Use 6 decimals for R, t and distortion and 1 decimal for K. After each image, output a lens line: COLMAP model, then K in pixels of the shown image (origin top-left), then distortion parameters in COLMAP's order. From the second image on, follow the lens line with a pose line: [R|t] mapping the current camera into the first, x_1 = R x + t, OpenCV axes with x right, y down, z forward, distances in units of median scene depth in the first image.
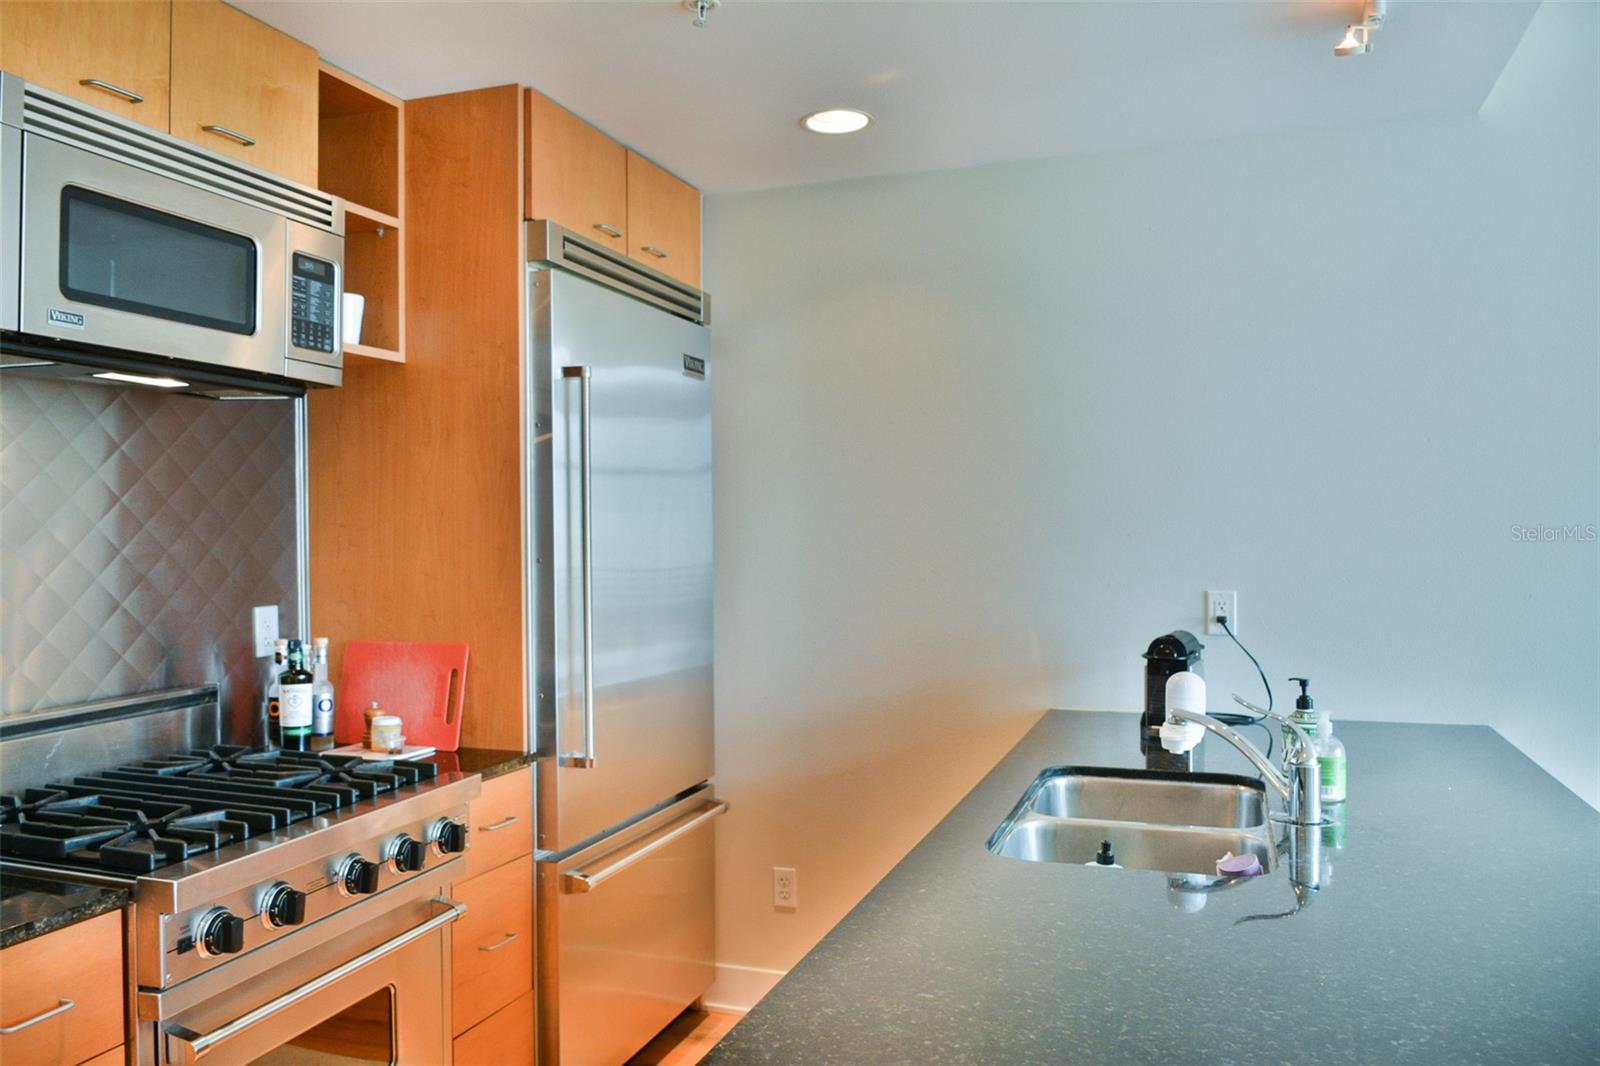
lens RADIAL K [[1177.3, 0, 749.7], [0, 1177.3, 529.1], [0, 0, 1]] dist [-0.017434, -0.002068]
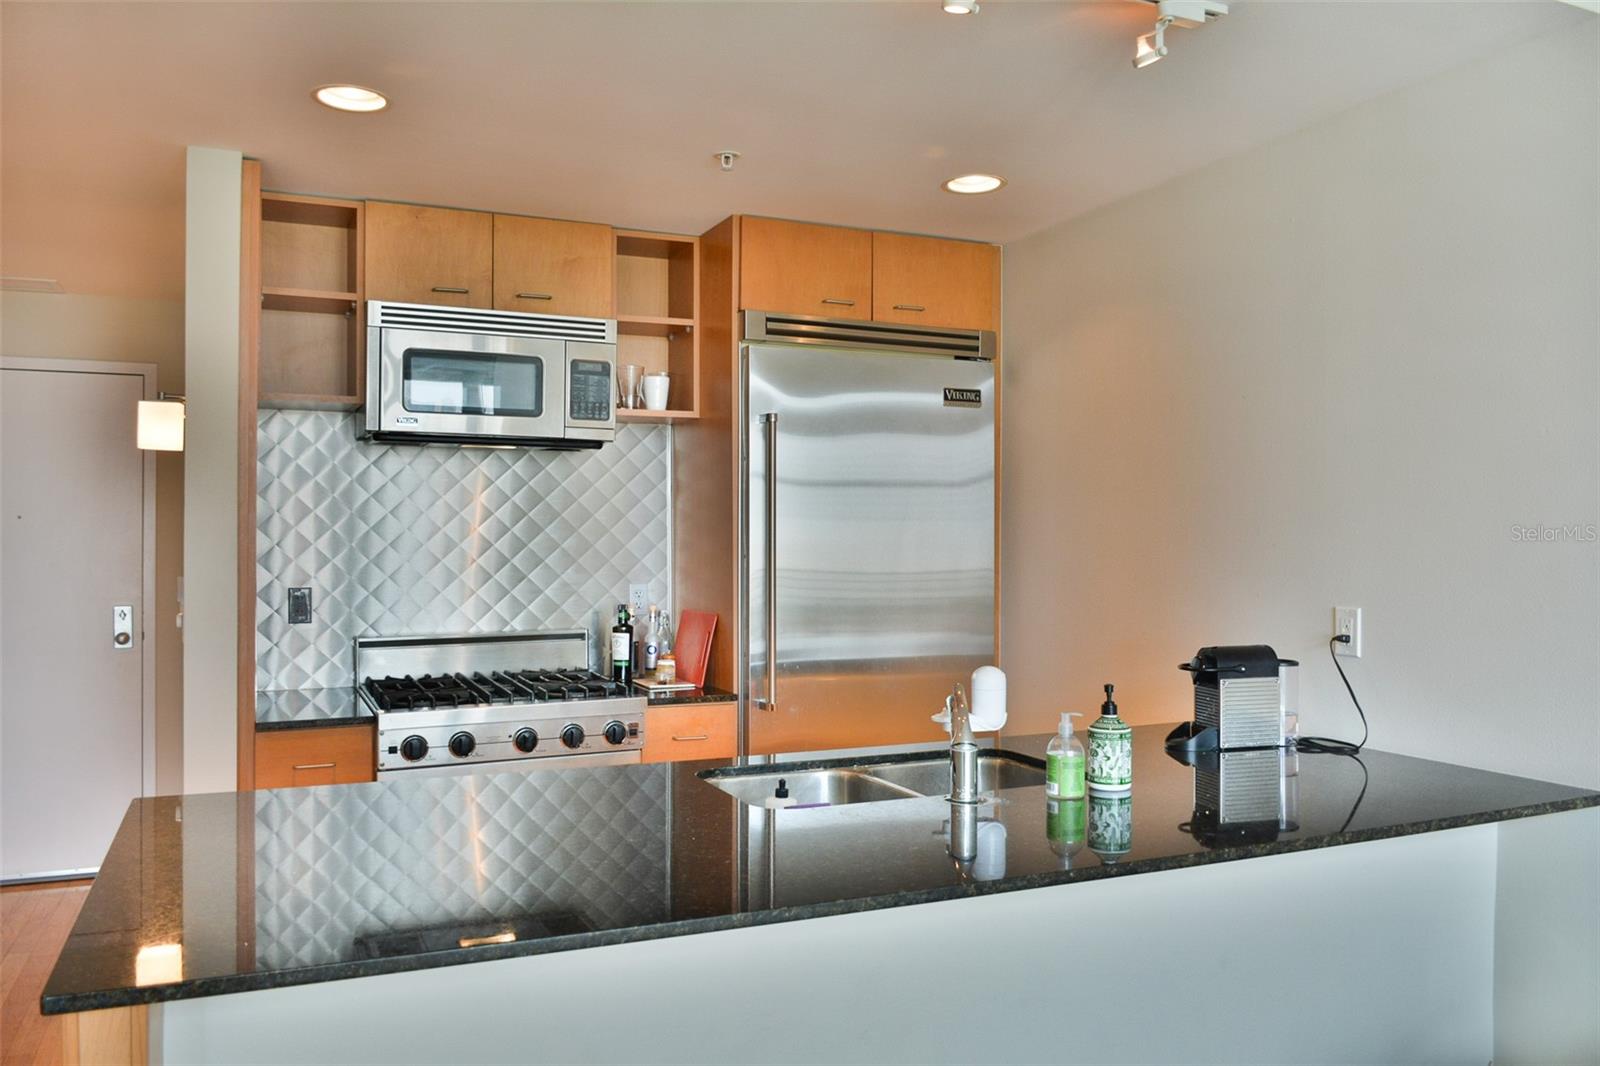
lens RADIAL K [[1157.5, 0, 805.8], [0, 1157.5, 531.5], [0, 0, 1]] dist [-0.005466, -0.005349]
pose [[0.715062, 0.005568, -0.699039, 0.851779], [-0.006833, 0.999976, 0.000975, -0.004596], [0.699028, 0.004079, 0.715083, 0.079348]]
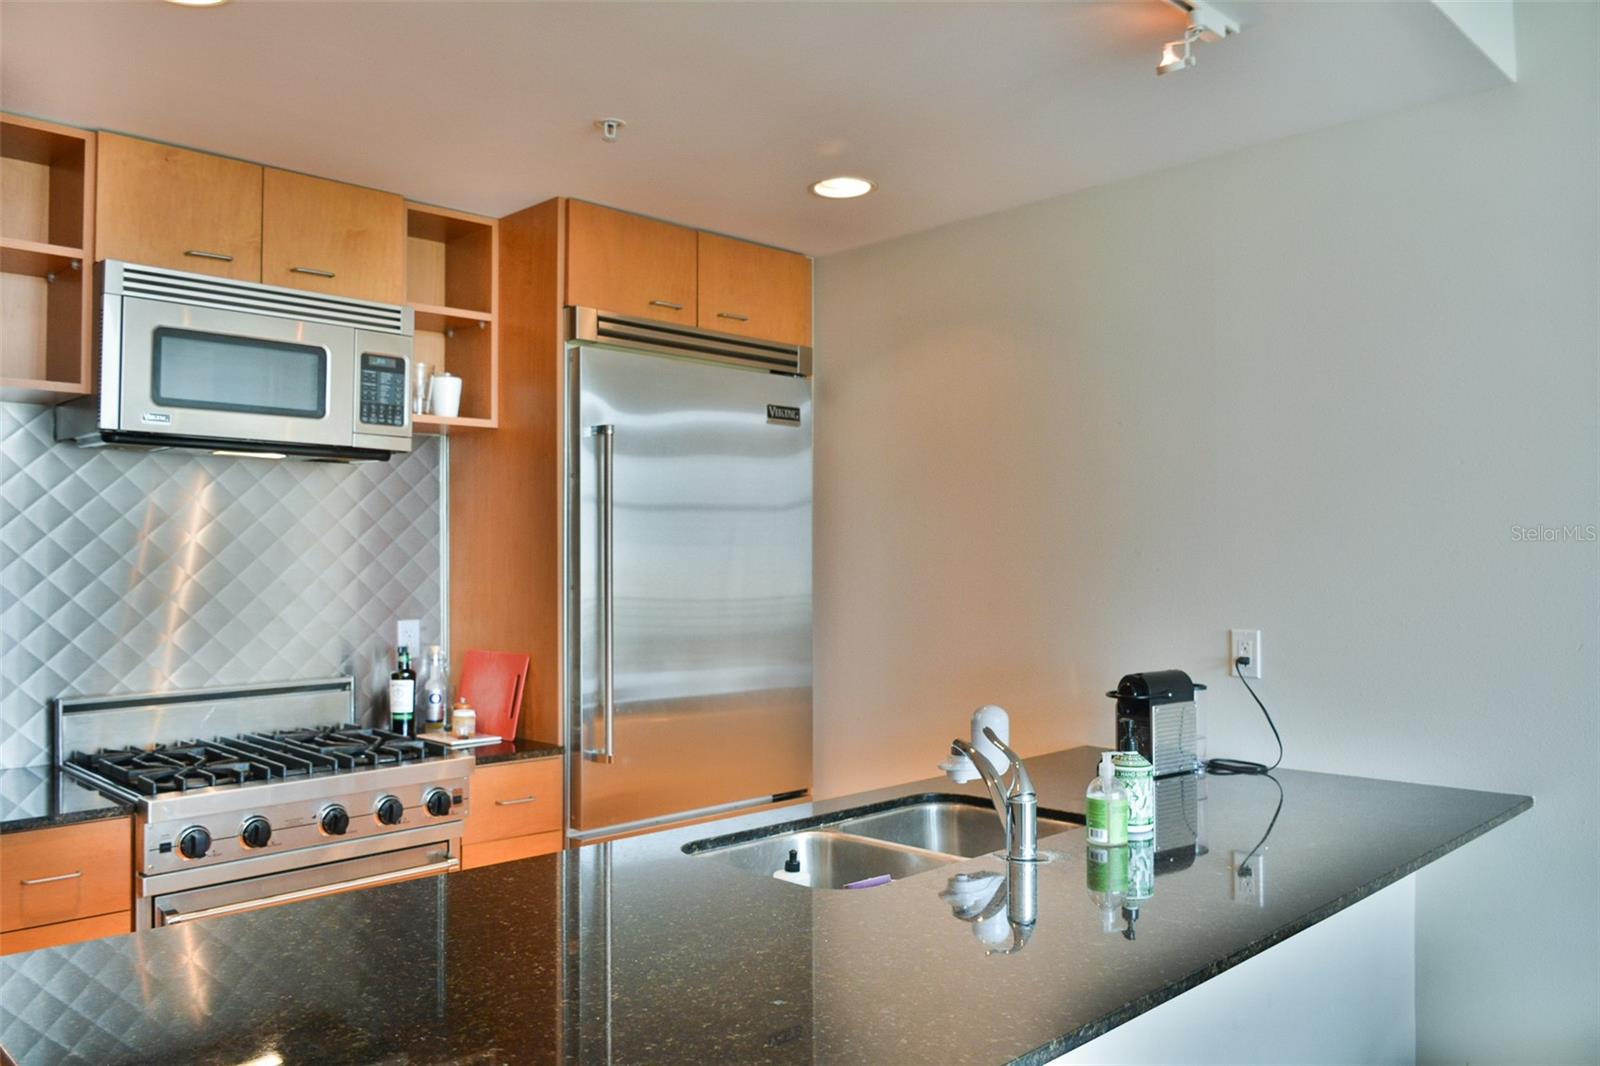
lens RADIAL K [[1158.2, 0, 767.0], [0, 1158.2, 533.2], [0, 0, 1]] dist [-0.012125, -0.006456]
pose [[0.907582, -0.006470, -0.419826, 0.517733], [-0.002785, 0.999767, -0.021427, -0.004074], [0.419866, 0.020615, 0.907352, 0.004949]]
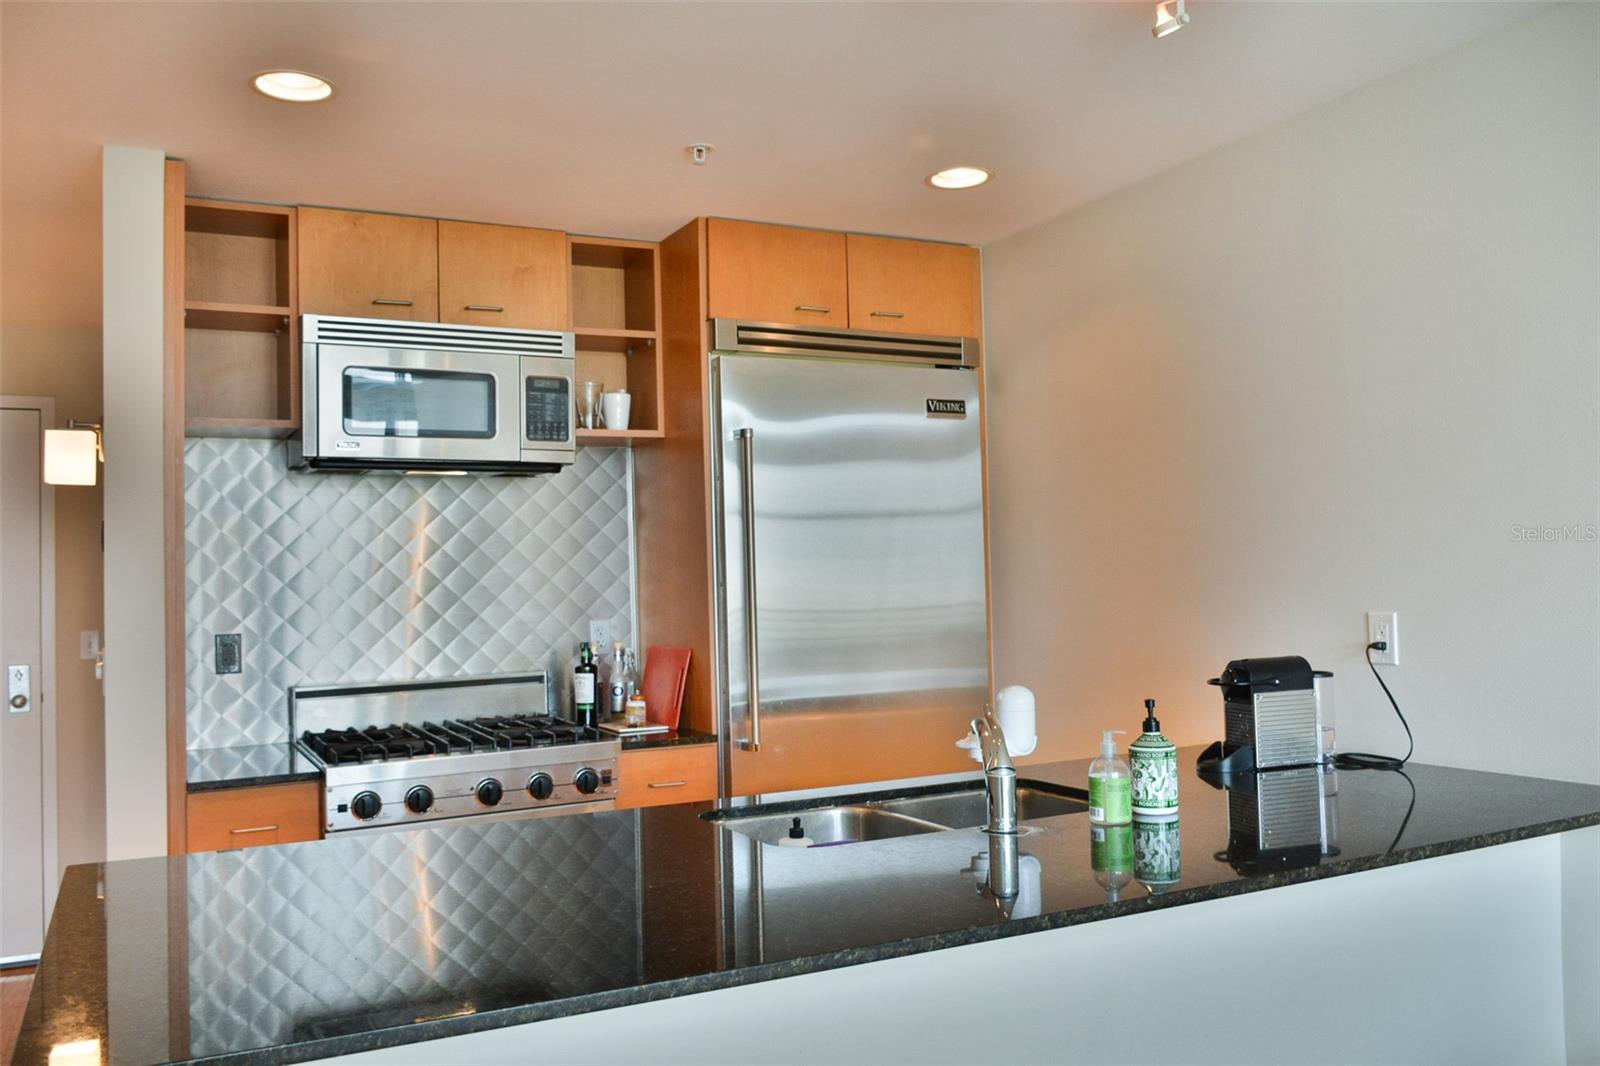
lens RADIAL K [[1224.2, 0, 800.0], [0, 1224.2, 533.0], [0, 0, 1]] dist [-0.009629, -0.003193]
pose [[0.748734, -0.038504, -0.661751, 0.790563], [0.022678, 0.999215, -0.032480, 0.016803], [0.662482, 0.009311, 0.749020, 0.065061]]
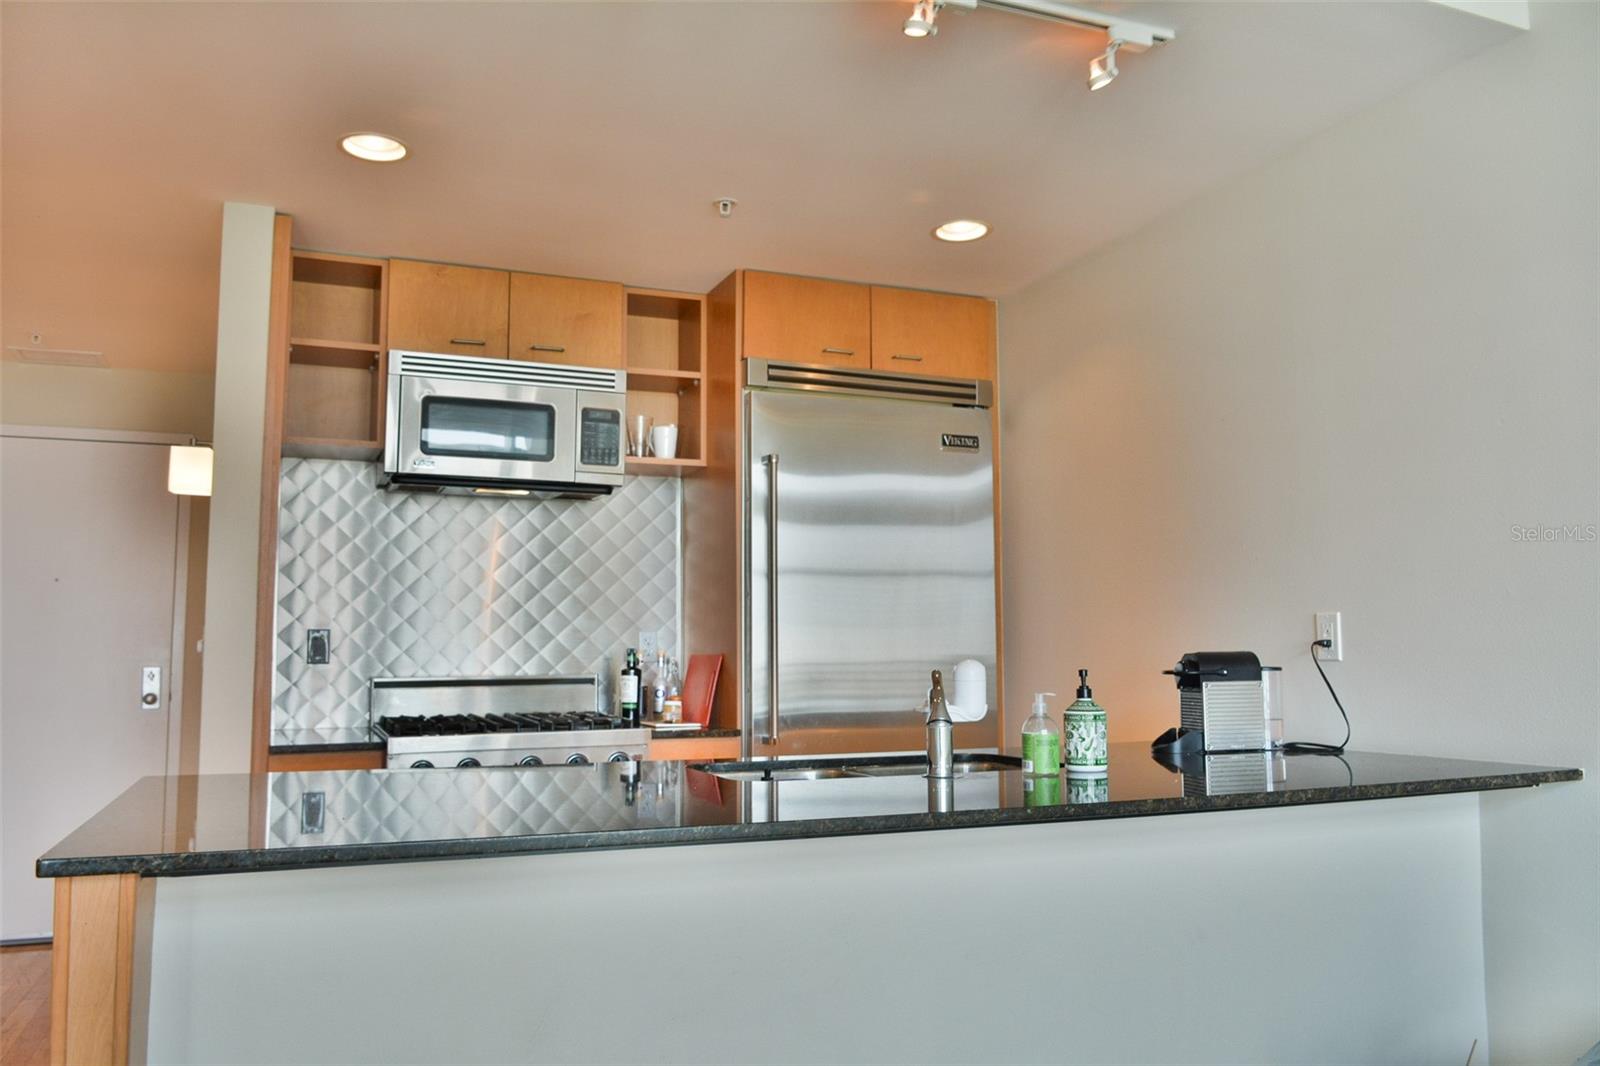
lens RADIAL K [[1161.4, 0, 809.0], [0, 1161.4, 543.8], [0, 0, 1]] dist [-0.006679, 0.002053]
pose [[0.695596, -0.063030, -0.715663, 0.909205], [0.000480, 0.996185, -0.087269, 0.092020], [0.718433, 0.060360, 0.692972, 0.080599]]
